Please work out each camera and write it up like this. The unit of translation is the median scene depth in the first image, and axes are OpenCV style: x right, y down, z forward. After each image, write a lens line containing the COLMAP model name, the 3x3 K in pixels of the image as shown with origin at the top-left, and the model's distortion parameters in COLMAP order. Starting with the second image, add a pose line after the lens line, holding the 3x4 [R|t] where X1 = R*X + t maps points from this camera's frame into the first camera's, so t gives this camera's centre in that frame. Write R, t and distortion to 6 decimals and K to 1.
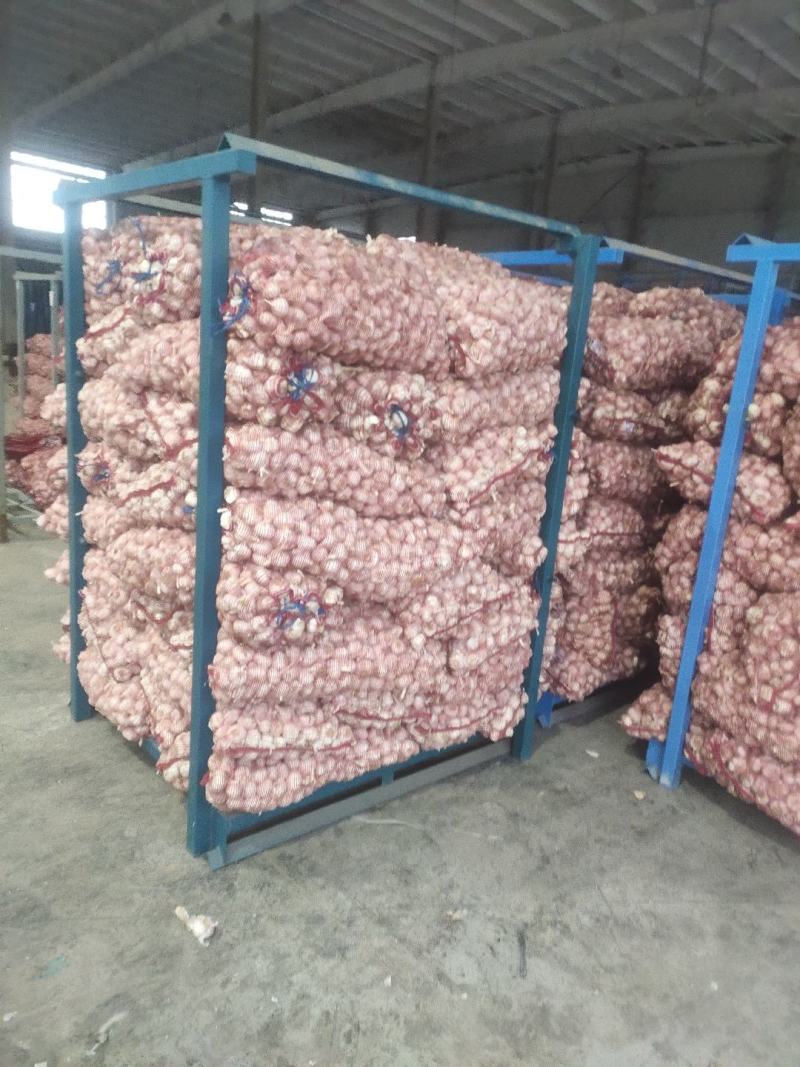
lens RADIAL K [[790.3, 0, 400.0], [0, 790.3, 534.3], [0, 0, 1]] dist [0.011522, 0.002869]
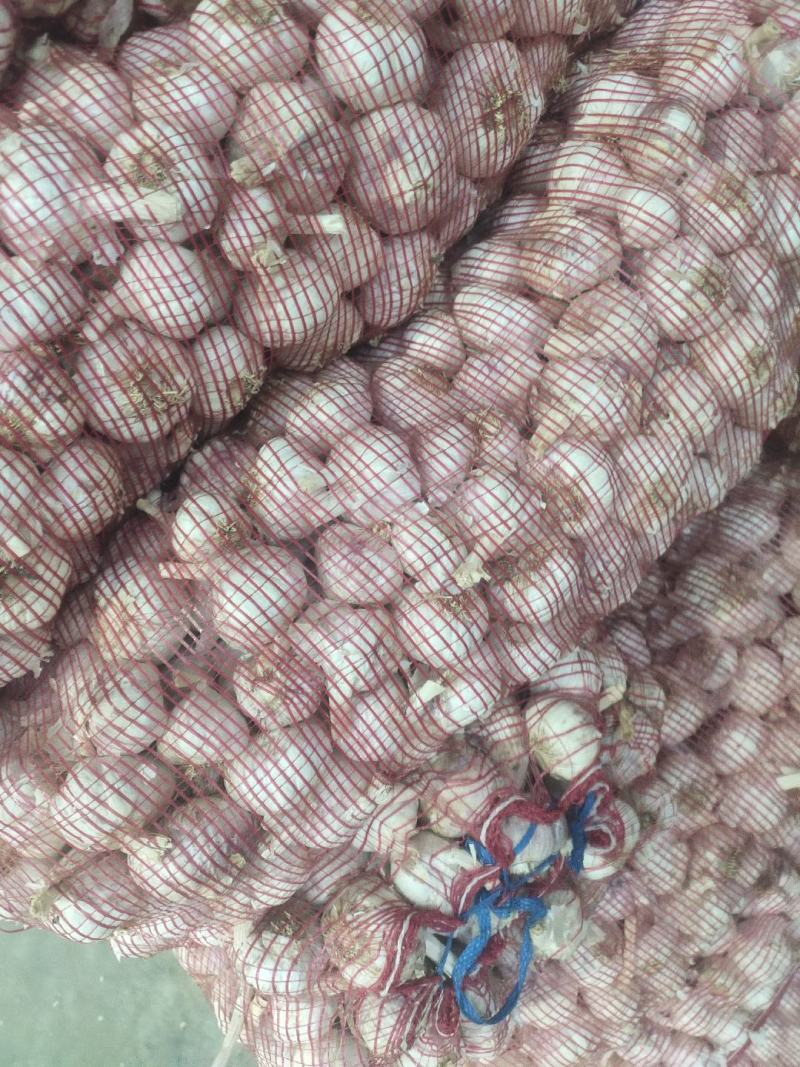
lens RADIAL K [[790.3, 0, 399.3], [0, 790.3, 532.7], [0, 0, 1]] dist [0.011522, 0.002869]
pose [[0.643941, -0.593059, -0.483344, 0.022549], [0.756513, 0.587825, 0.286617, -0.049904], [0.114141, -0.550221, 0.827181, 0.805385]]
